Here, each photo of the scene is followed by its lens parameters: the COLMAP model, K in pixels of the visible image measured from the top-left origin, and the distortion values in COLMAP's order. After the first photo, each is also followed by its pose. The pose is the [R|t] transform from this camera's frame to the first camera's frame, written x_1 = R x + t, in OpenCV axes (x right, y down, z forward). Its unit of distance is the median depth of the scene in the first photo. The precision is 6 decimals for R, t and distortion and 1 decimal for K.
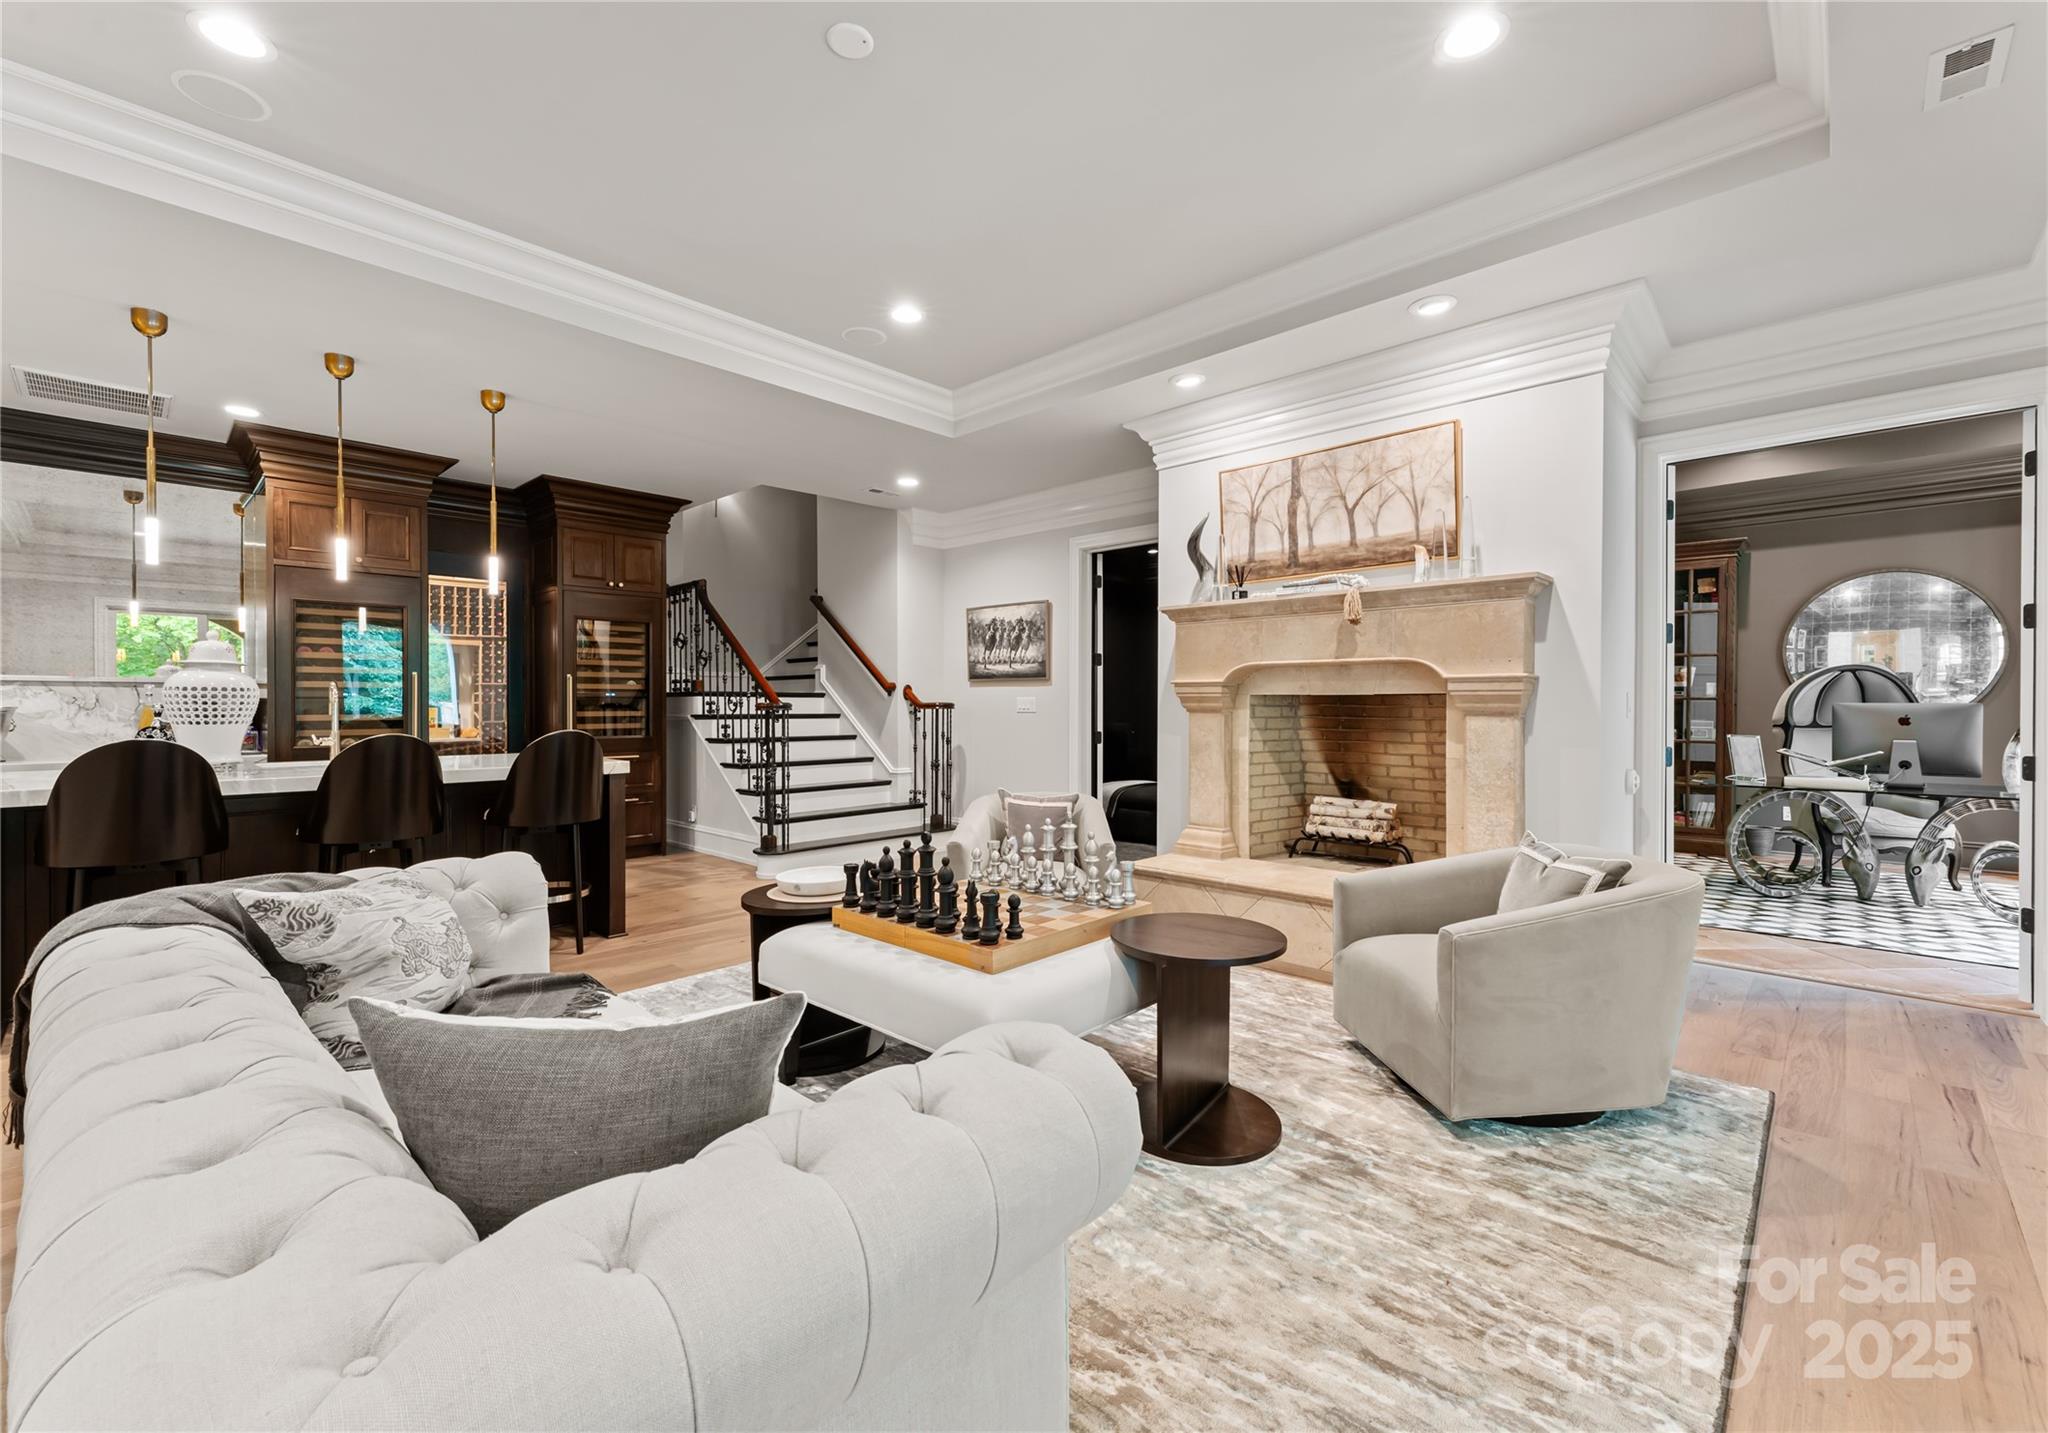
lens RADIAL K [[876.8, 0, 1026.7], [0, 876.8, 712.8], [0, 0, 1]] dist [0.000569, -0.000029]
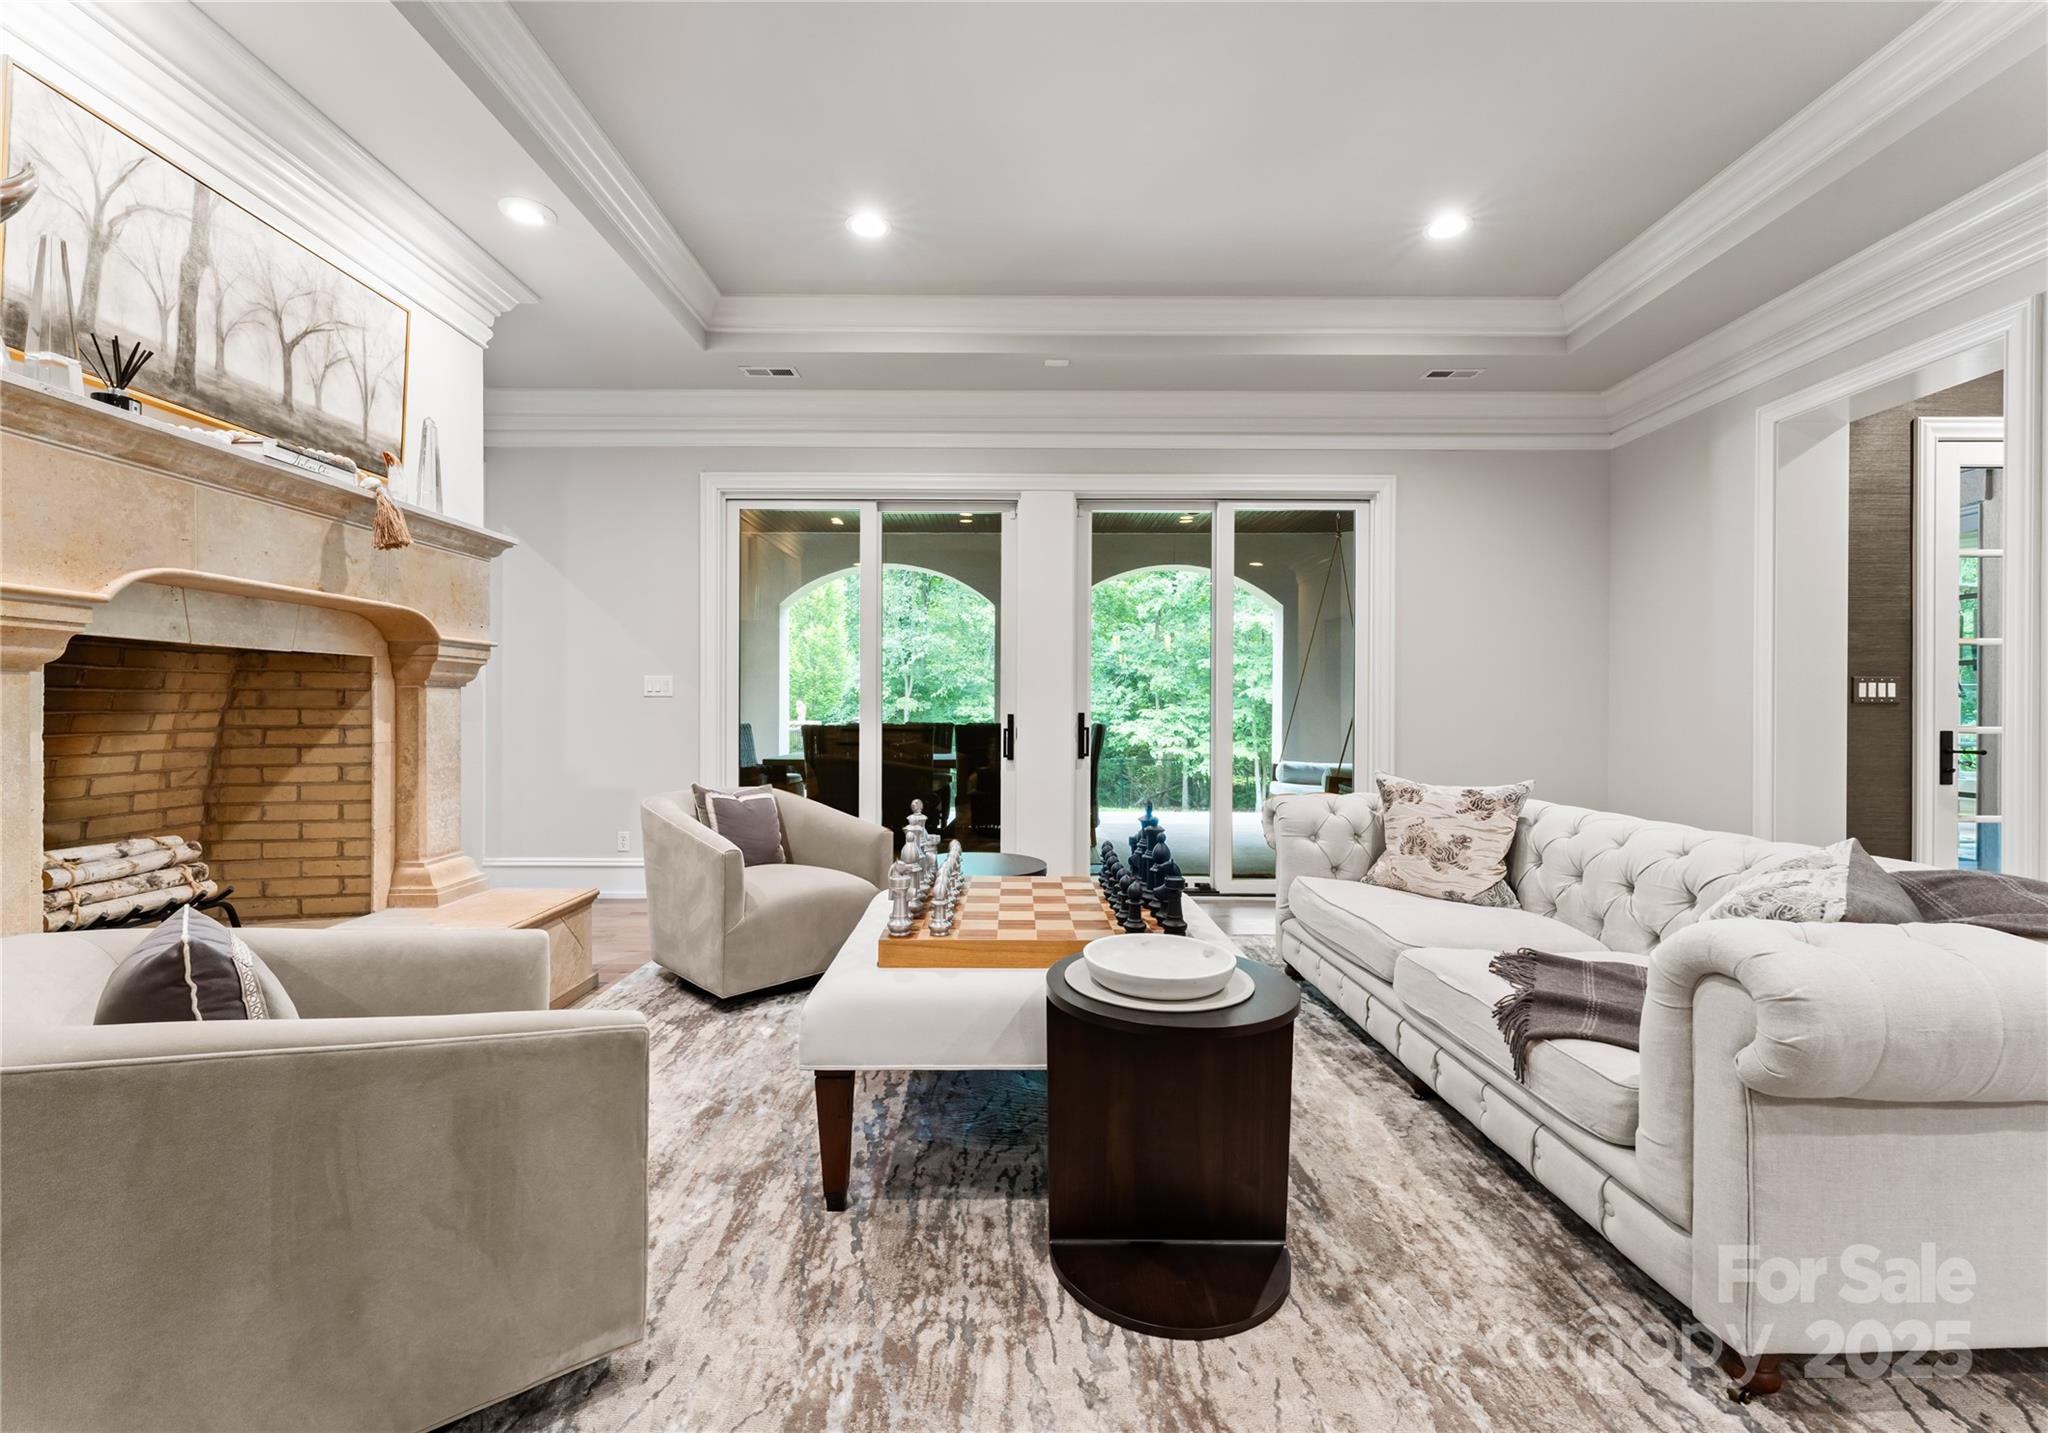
lens RADIAL K [[876.8, 0, 1025.7], [0, 876.8, 708.1], [0, 0, 1]] dist [0.000569, -0.000029]
pose [[-0.691994, -0.003574, 0.721894, -0.409388], [0.001921, 0.999975, 0.006791, 0.016018], [-0.721901, 0.006086, -0.691970, 1.017504]]
